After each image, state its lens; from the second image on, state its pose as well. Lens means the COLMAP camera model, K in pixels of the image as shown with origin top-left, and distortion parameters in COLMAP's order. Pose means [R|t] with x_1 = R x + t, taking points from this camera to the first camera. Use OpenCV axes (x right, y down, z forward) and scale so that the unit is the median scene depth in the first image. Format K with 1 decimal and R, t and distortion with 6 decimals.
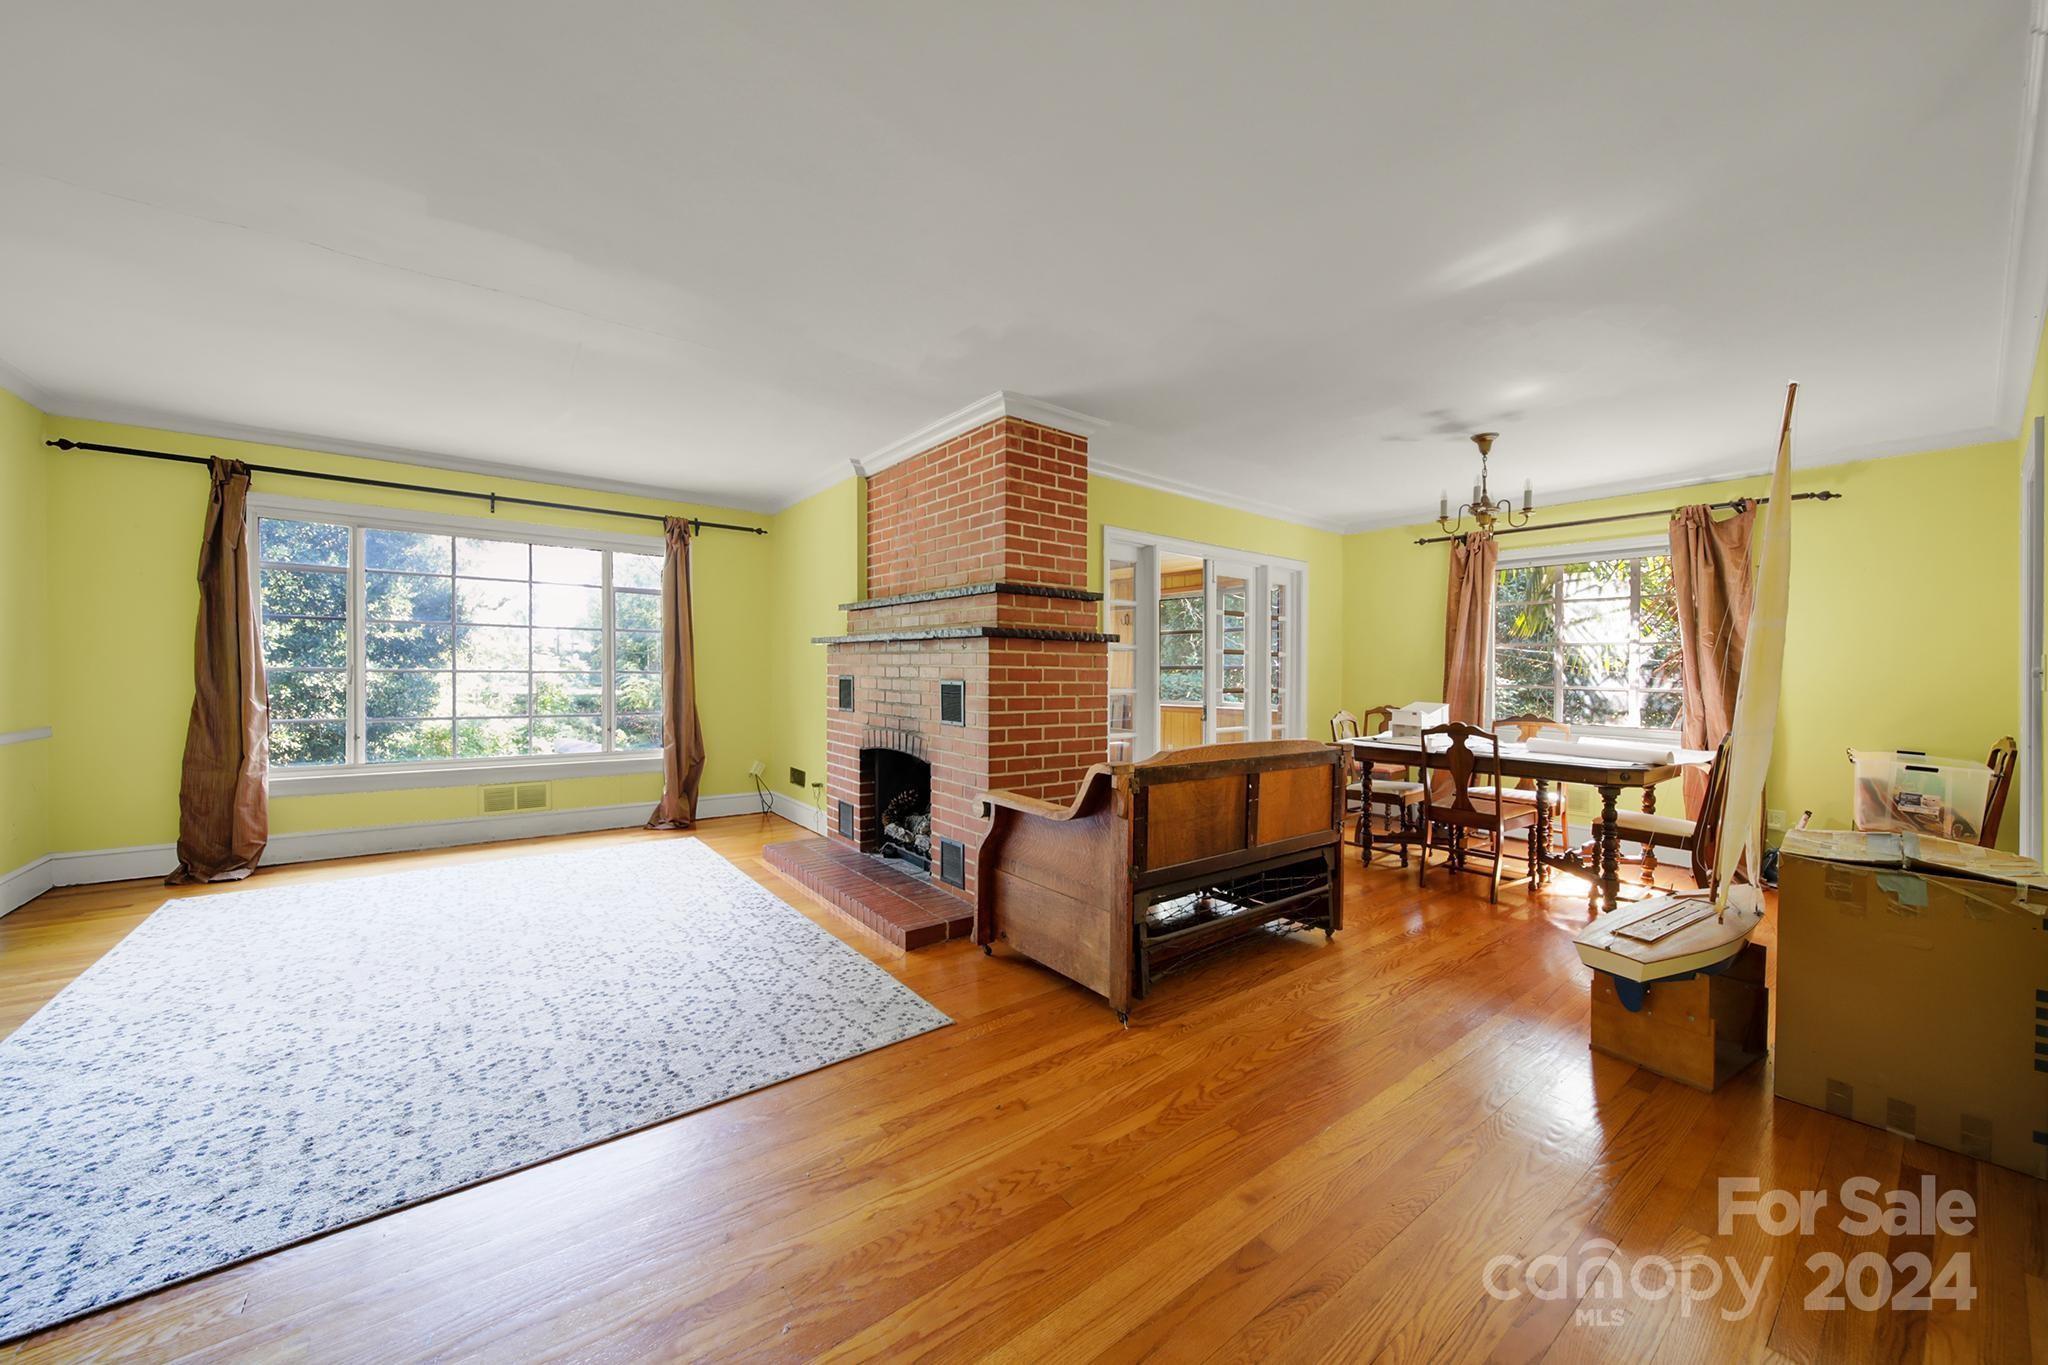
lens RADIAL K [[735.8, 0, 1023.1], [0, 735.8, 688.9], [0, 0, 1]] dist [-0.002505, -0.001232]
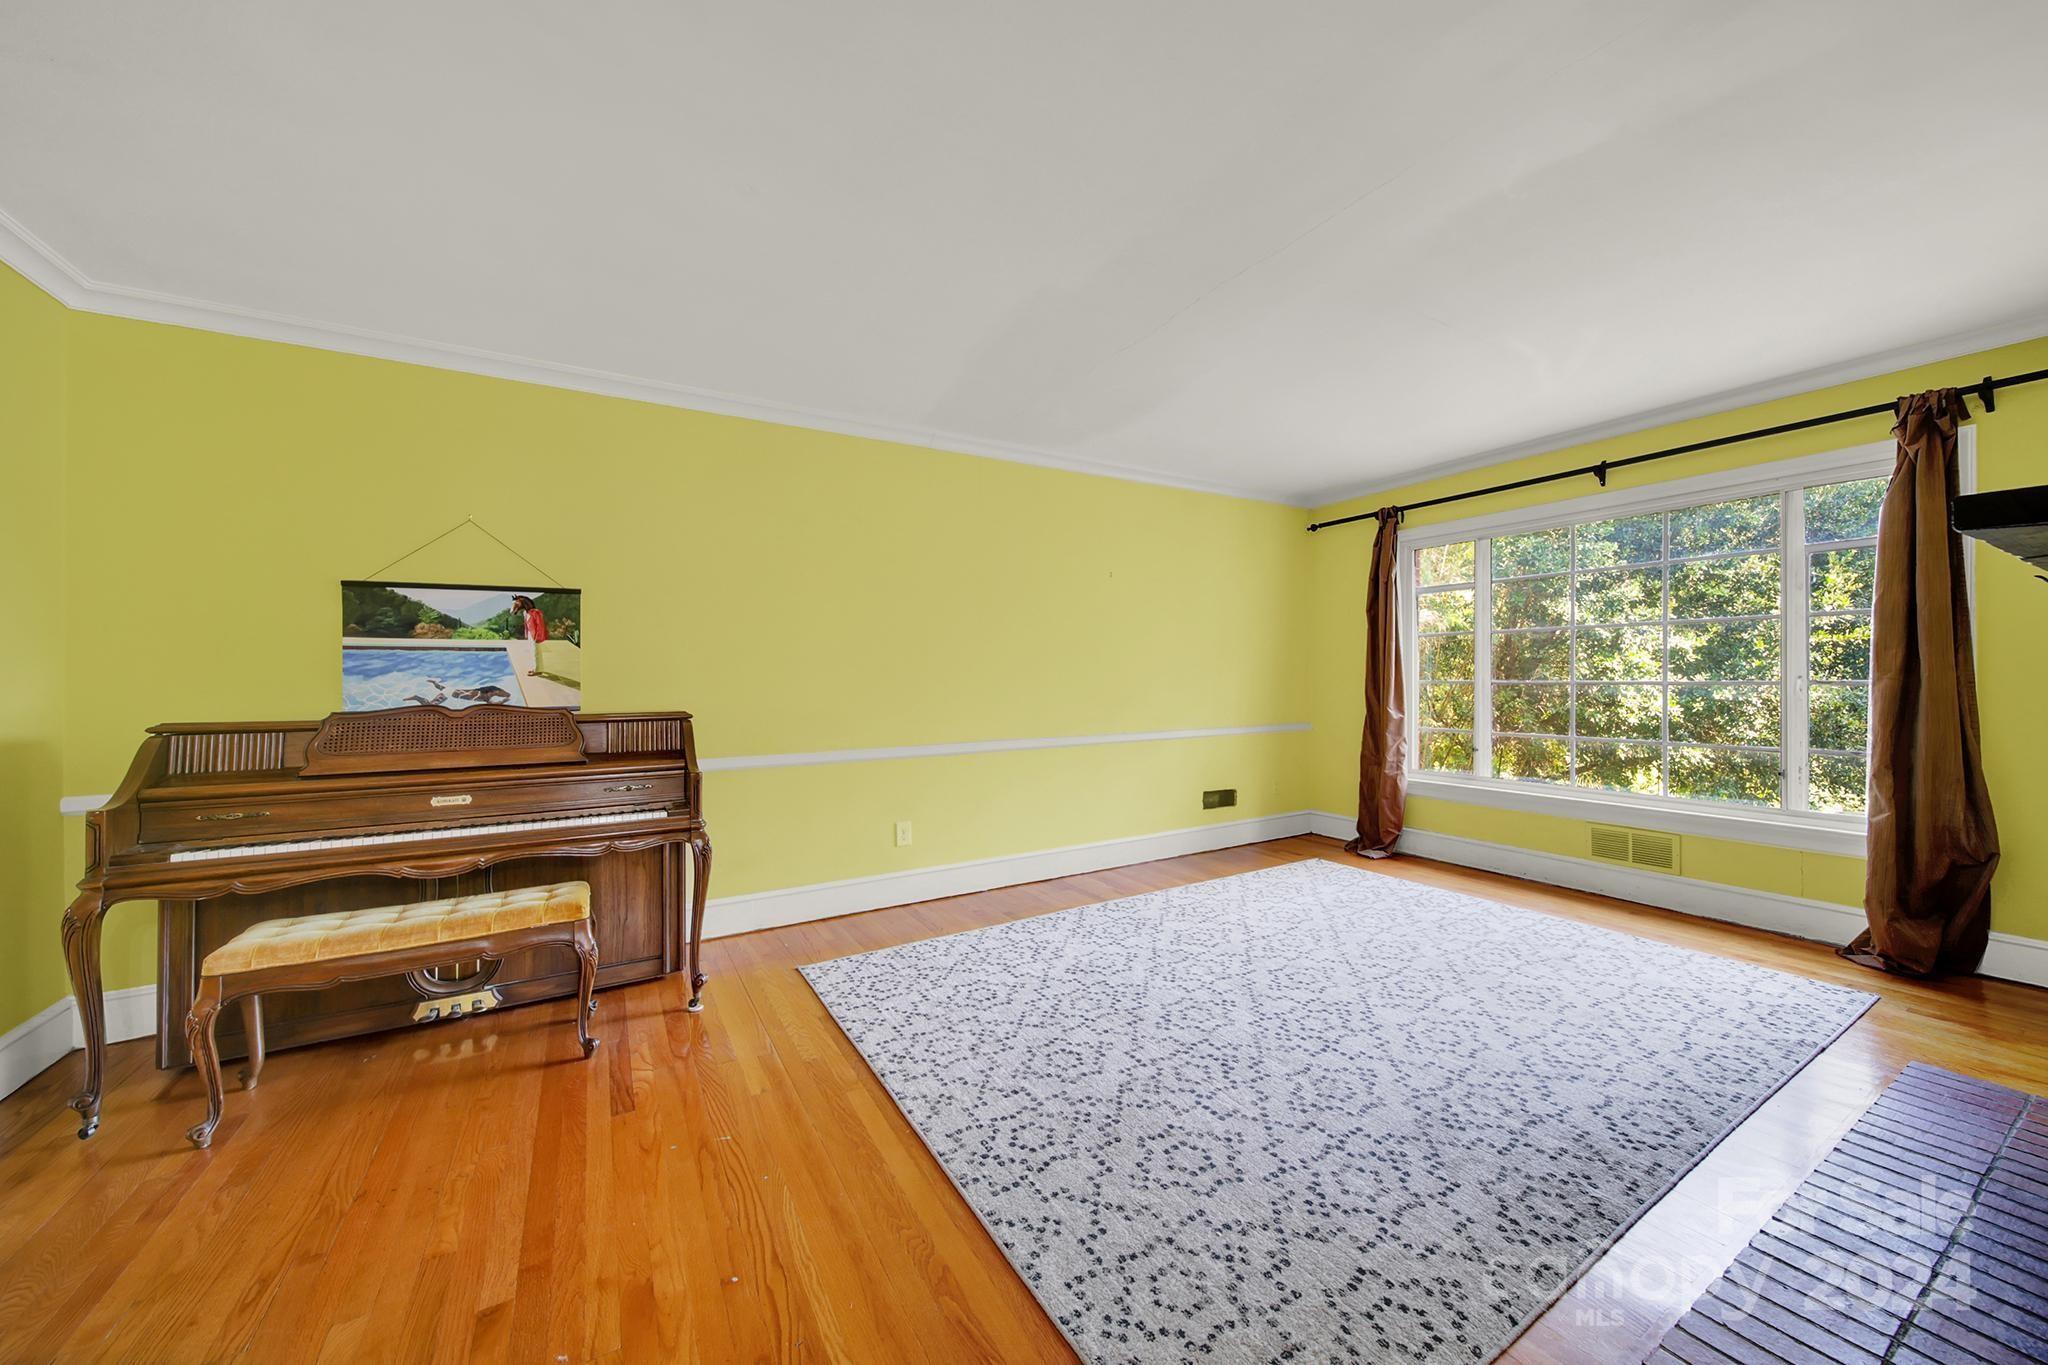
lens RADIAL K [[735.8, 0, 1024.6], [0, 735.8, 683.9], [0, 0, 1]] dist [-0.002505, -0.001232]
pose [[-0.128230, -0.003557, -0.991738, 0.255569], [-0.020243, 0.999795, -0.000969, -0.015047], [0.991538, 0.019952, -0.128275, 0.779312]]
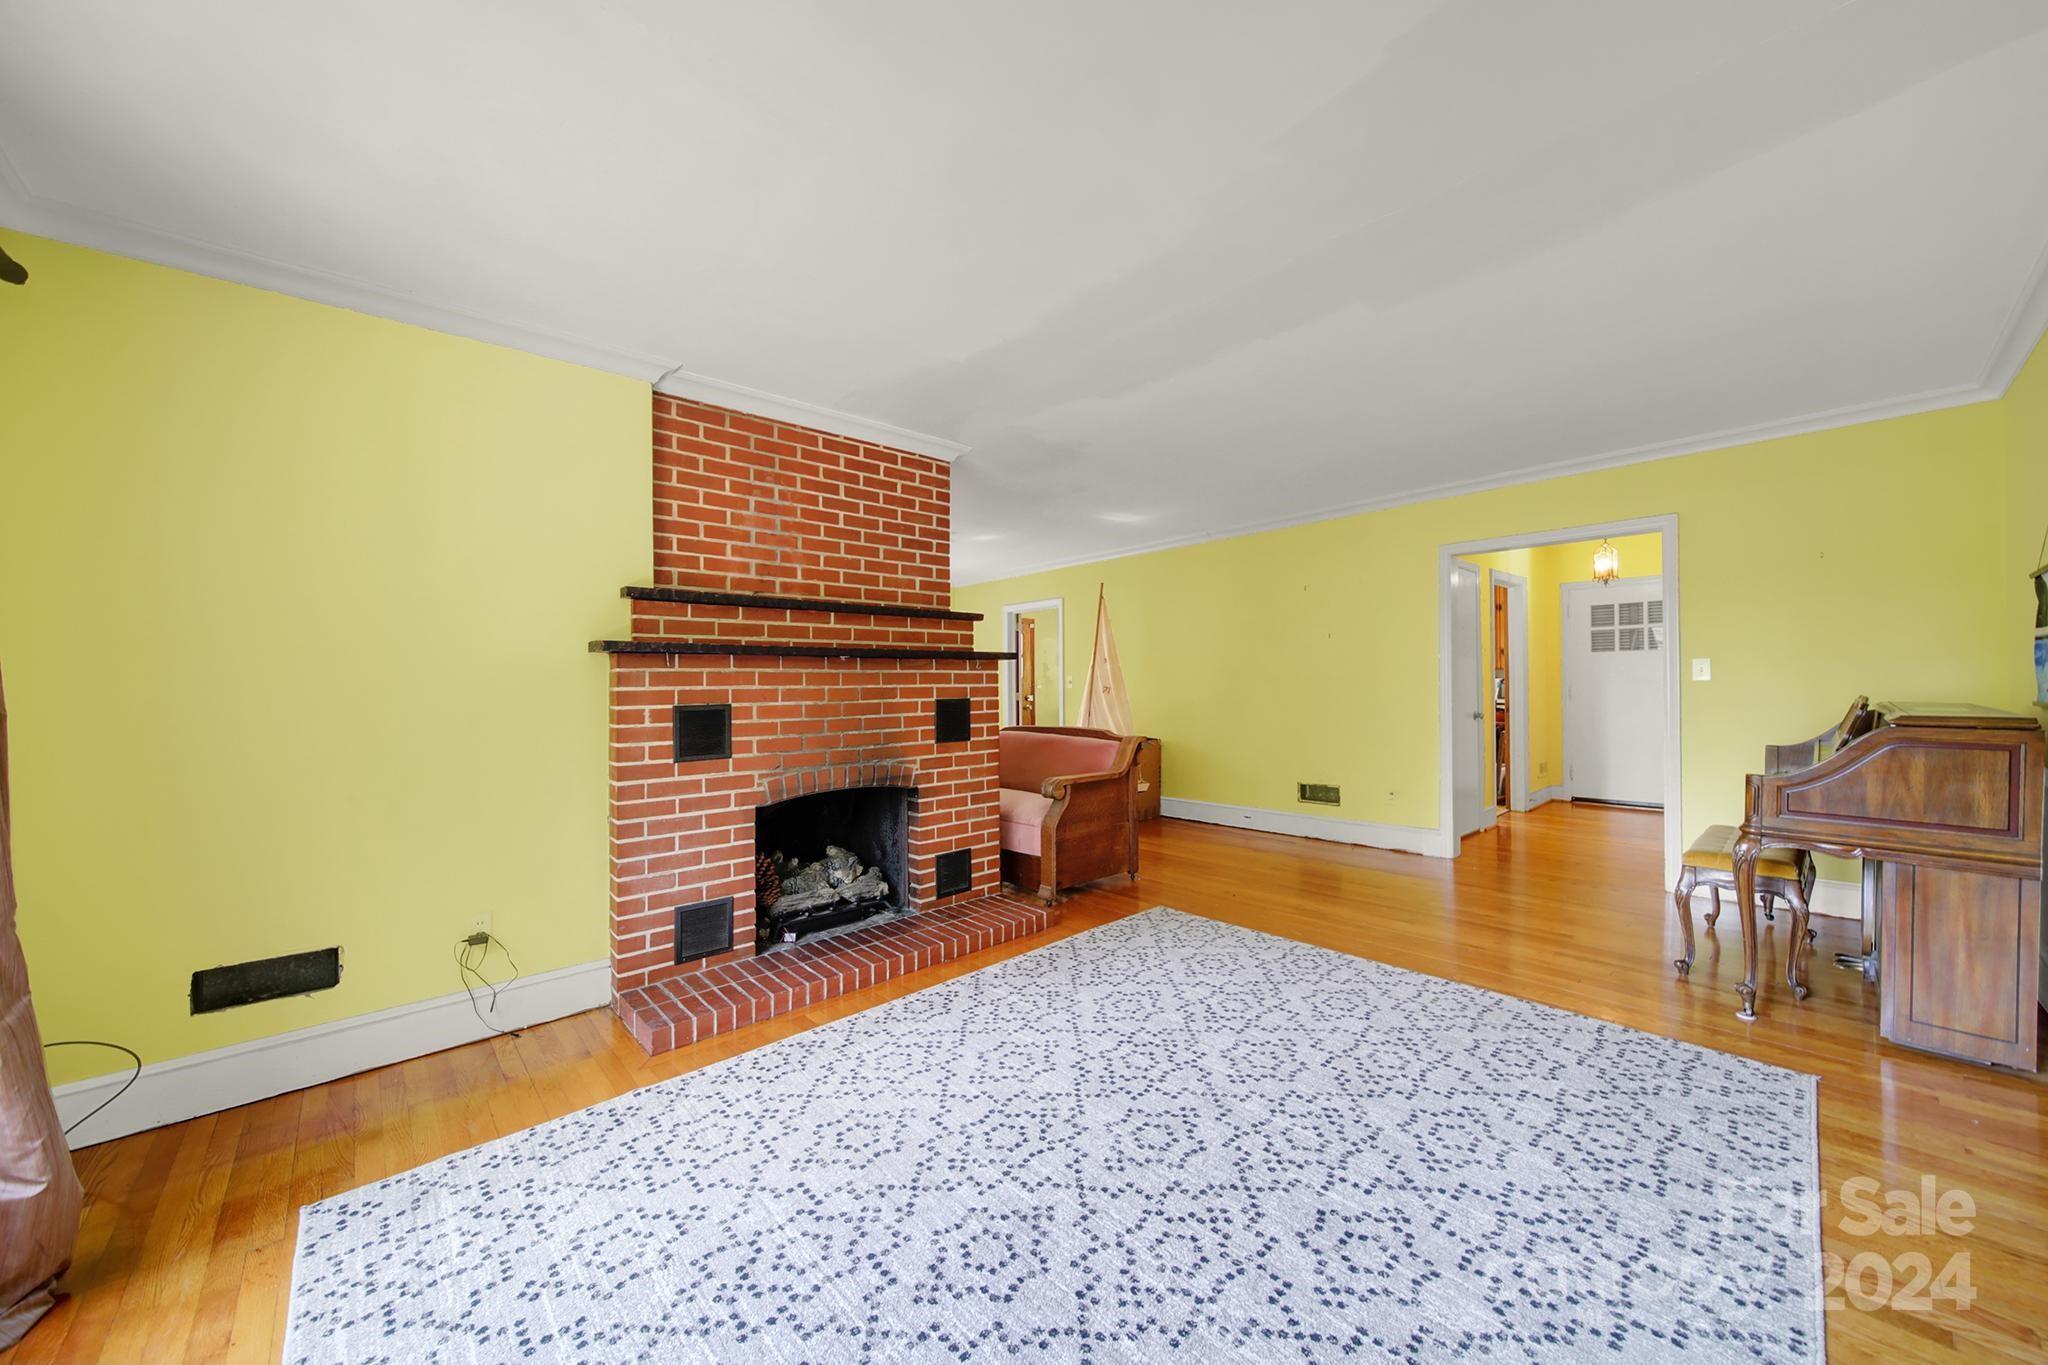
lens RADIAL K [[735.8, 0, 1046.4], [0, 735.8, 680.3], [0, 0, 1]] dist [-0.002505, -0.001232]
pose [[-0.101894, -0.005104, 0.994782, -1.390107], [0.040623, 0.999131, 0.009288, -0.050060], [-0.993965, 0.041357, -0.101599, 1.170421]]
